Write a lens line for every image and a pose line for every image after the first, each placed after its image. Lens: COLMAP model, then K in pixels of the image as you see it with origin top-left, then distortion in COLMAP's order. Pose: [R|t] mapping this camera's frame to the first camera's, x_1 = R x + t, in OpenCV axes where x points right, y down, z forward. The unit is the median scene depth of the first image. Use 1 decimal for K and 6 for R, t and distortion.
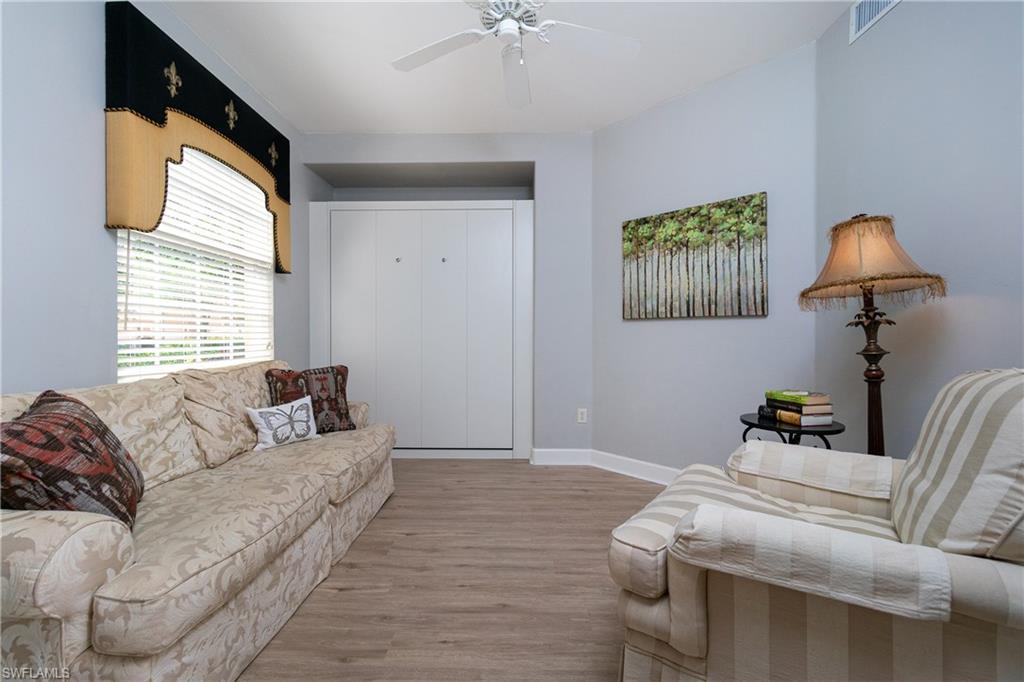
lens RADIAL K [[449.0, 0, 505.6], [0, 449.0, 338.0], [0, 0, 1]] dist [0.001988, 0.000212]
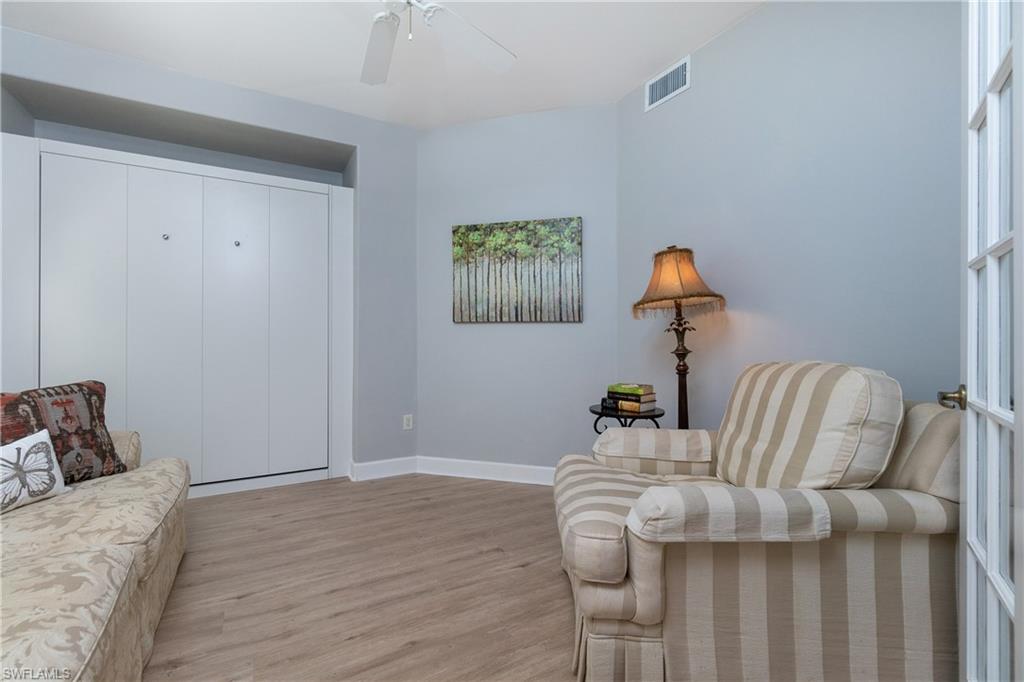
lens RADIAL K [[449.0, 0, 505.5], [0, 449.0, 338.5], [0, 0, 1]] dist [0.001988, 0.000212]
pose [[0.854233, 0.003431, 0.519878, -0.261781], [-0.000075, 0.999979, -0.006477, 0.001823], [-0.519890, 0.005494, 0.854216, 0.124511]]
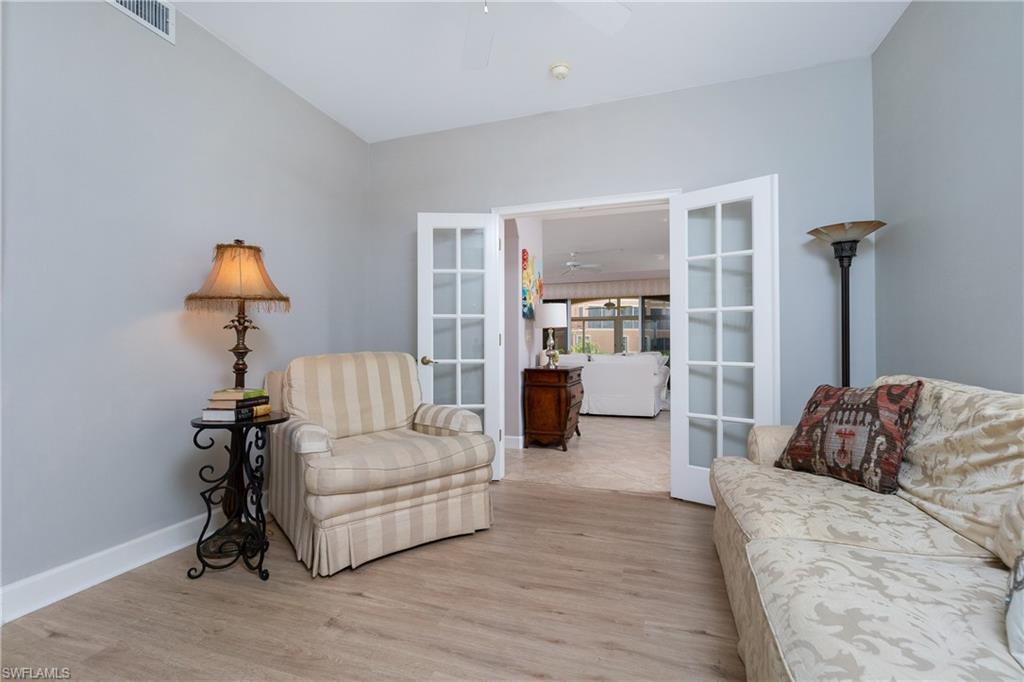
lens RADIAL K [[449.0, 0, 502.9], [0, 449.0, 343.5], [0, 0, 1]] dist [0.001988, 0.000212]
pose [[-0.954675, 0.010727, 0.297457, -0.235146], [0.008786, 0.999930, -0.007862, 0.025165], [-0.297521, -0.004892, -0.954703, 1.708389]]
